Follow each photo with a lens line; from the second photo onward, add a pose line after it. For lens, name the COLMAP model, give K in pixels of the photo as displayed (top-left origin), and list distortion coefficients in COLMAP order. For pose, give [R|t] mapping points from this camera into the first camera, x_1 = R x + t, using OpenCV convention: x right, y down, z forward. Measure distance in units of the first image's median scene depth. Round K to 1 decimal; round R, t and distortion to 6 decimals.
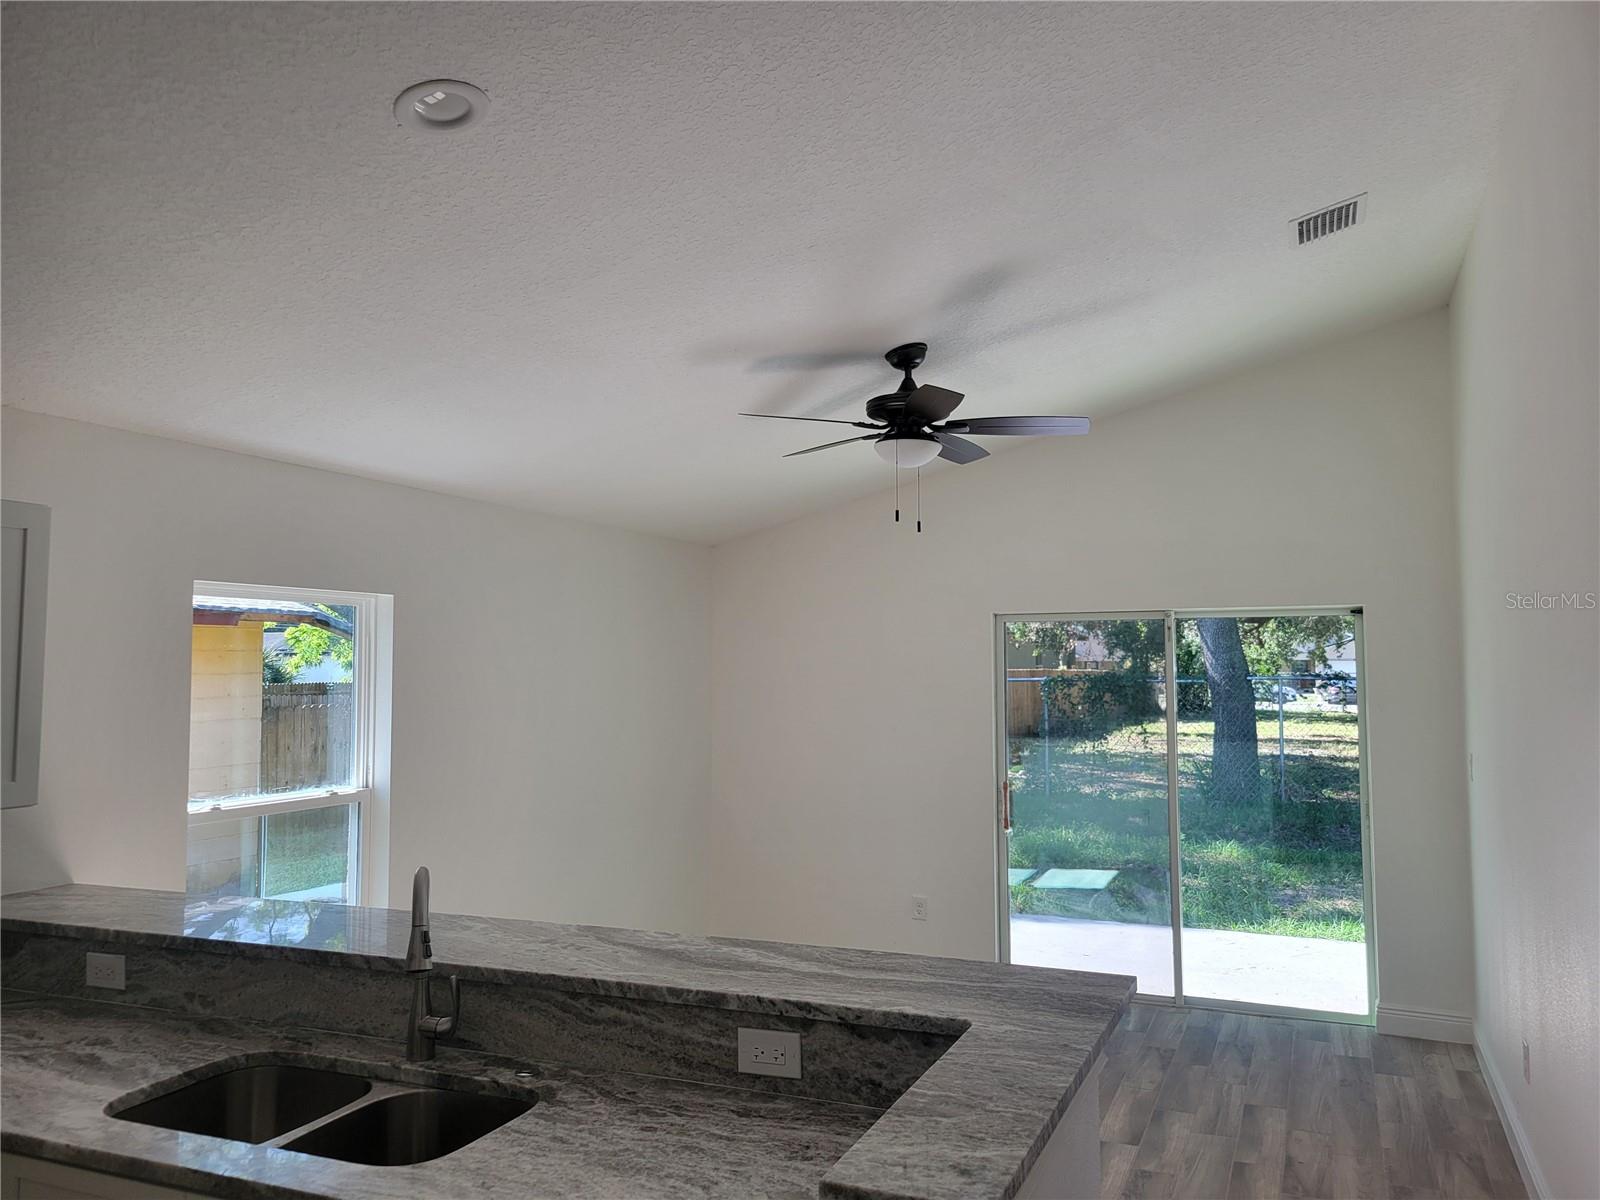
lens RADIAL K [[1231.0, 0, 800.0], [0, 1231.0, 600.0], [0, 0, 1]] dist [0.005524, 0.000906]
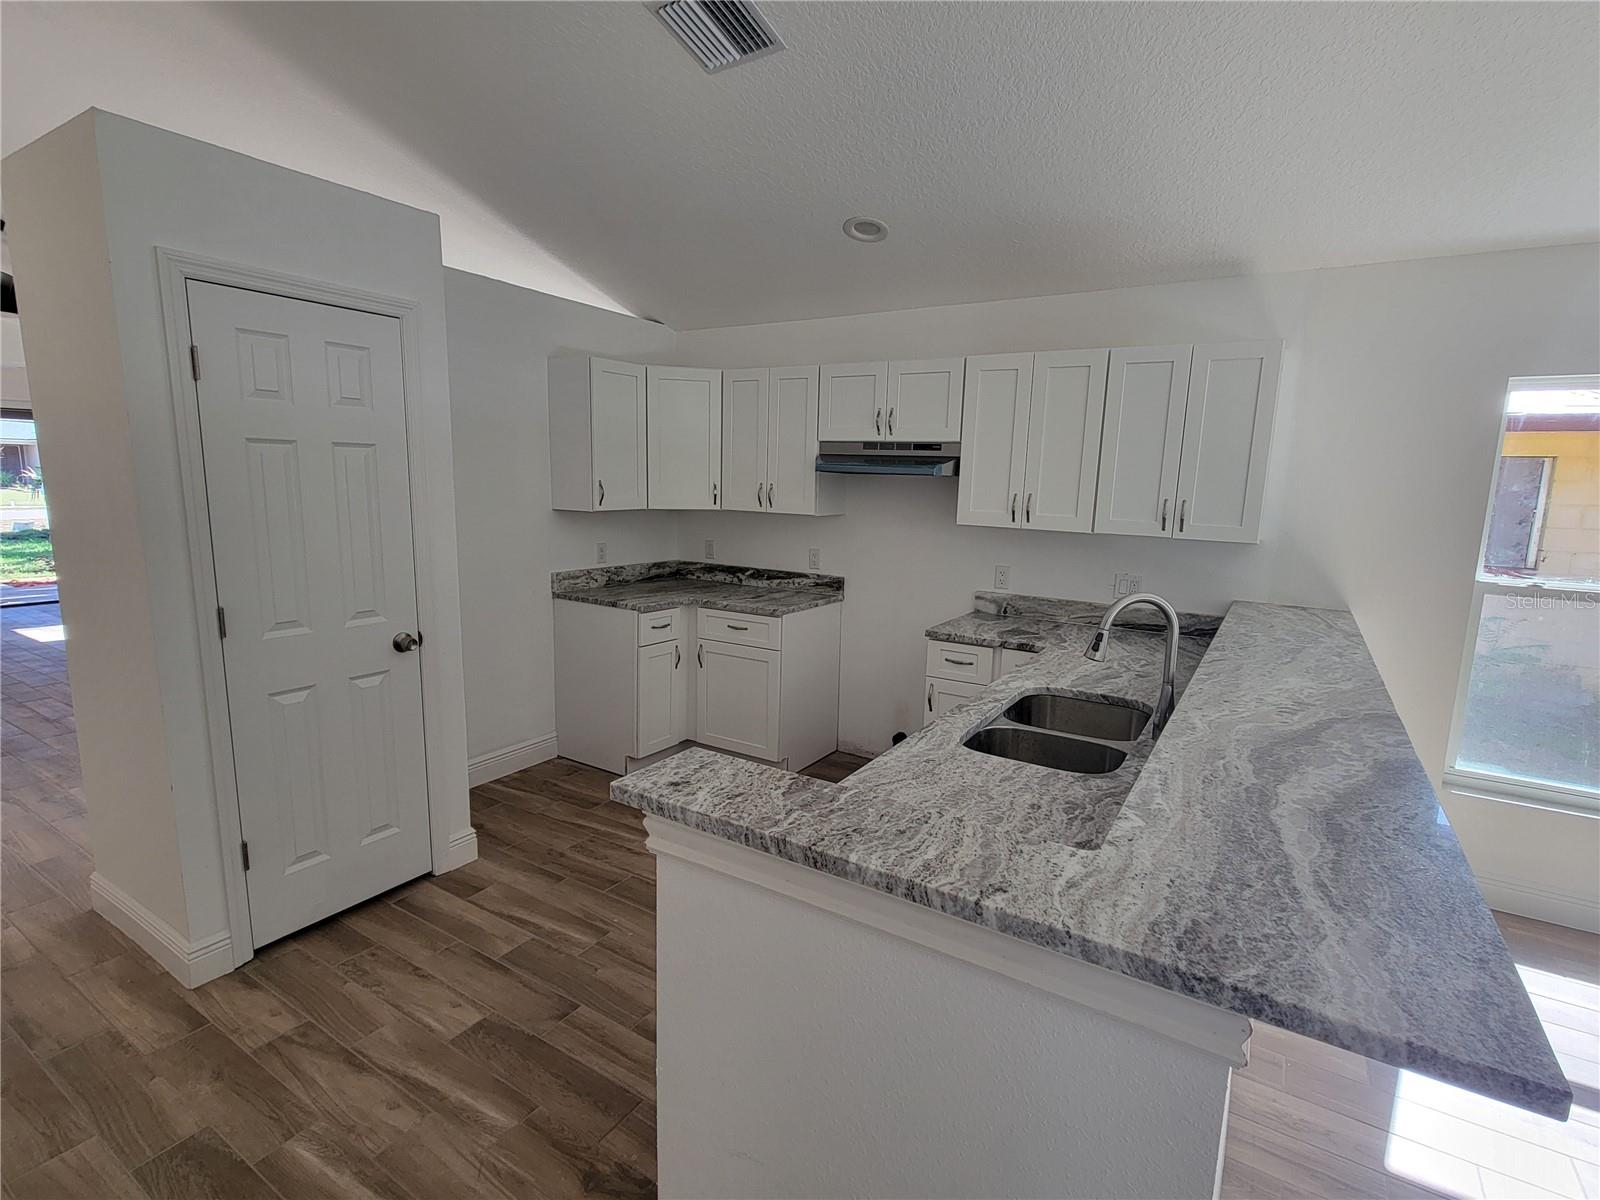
lens RADIAL K [[776.0, 0, 800.0], [0, 776.0, 600.0], [0, 0, 1]] dist [0.000992, 0.000509]
pose [[-0.152470, 0.166160, -0.974240, 0.522942], [0.029839, 0.986090, 0.163511, 0.074386], [0.987858, -0.004140, -0.155307, 0.729573]]
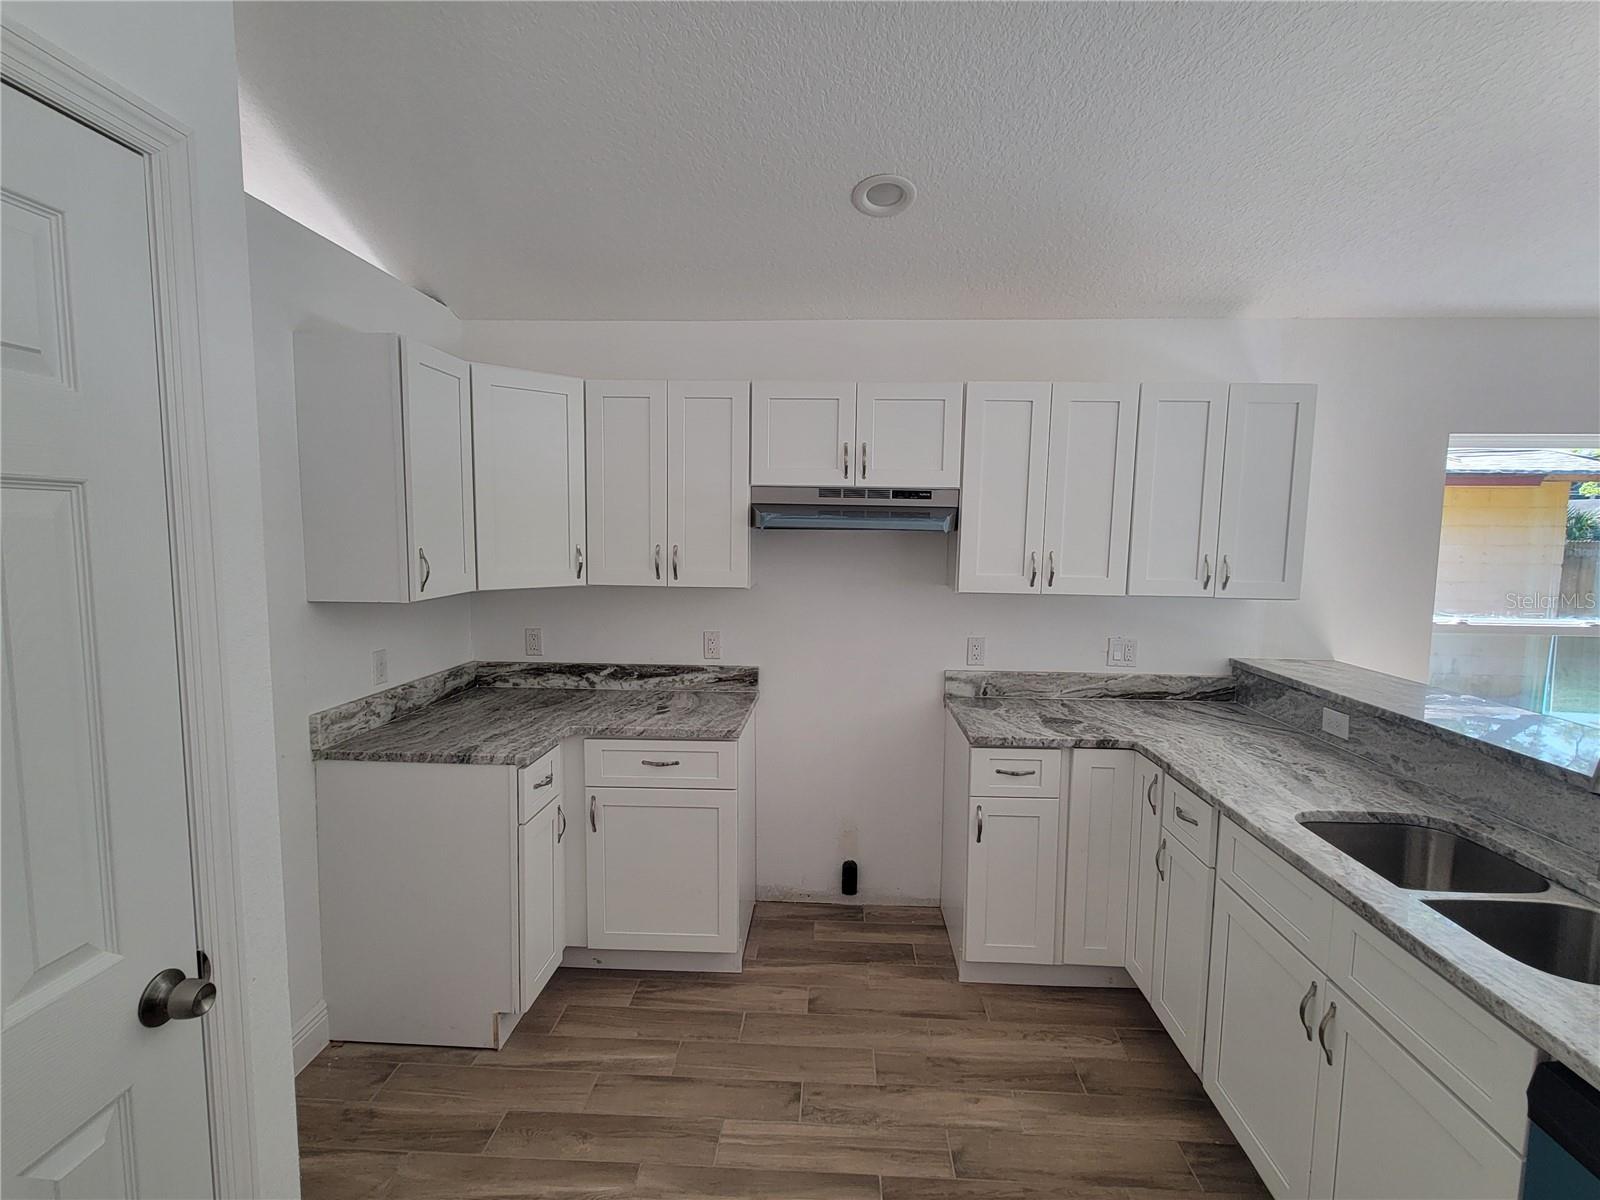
lens RADIAL K [[776.0, 0, 800.0], [0, 776.0, 600.0], [0, 0, 1]] dist [0.000992, 0.000509]
pose [[0.351993, 0.102927, -0.930326, 0.019379], [0.034424, 0.991840, 0.122757, 0.043724], [0.935369, -0.075235, 0.345578, 0.177726]]
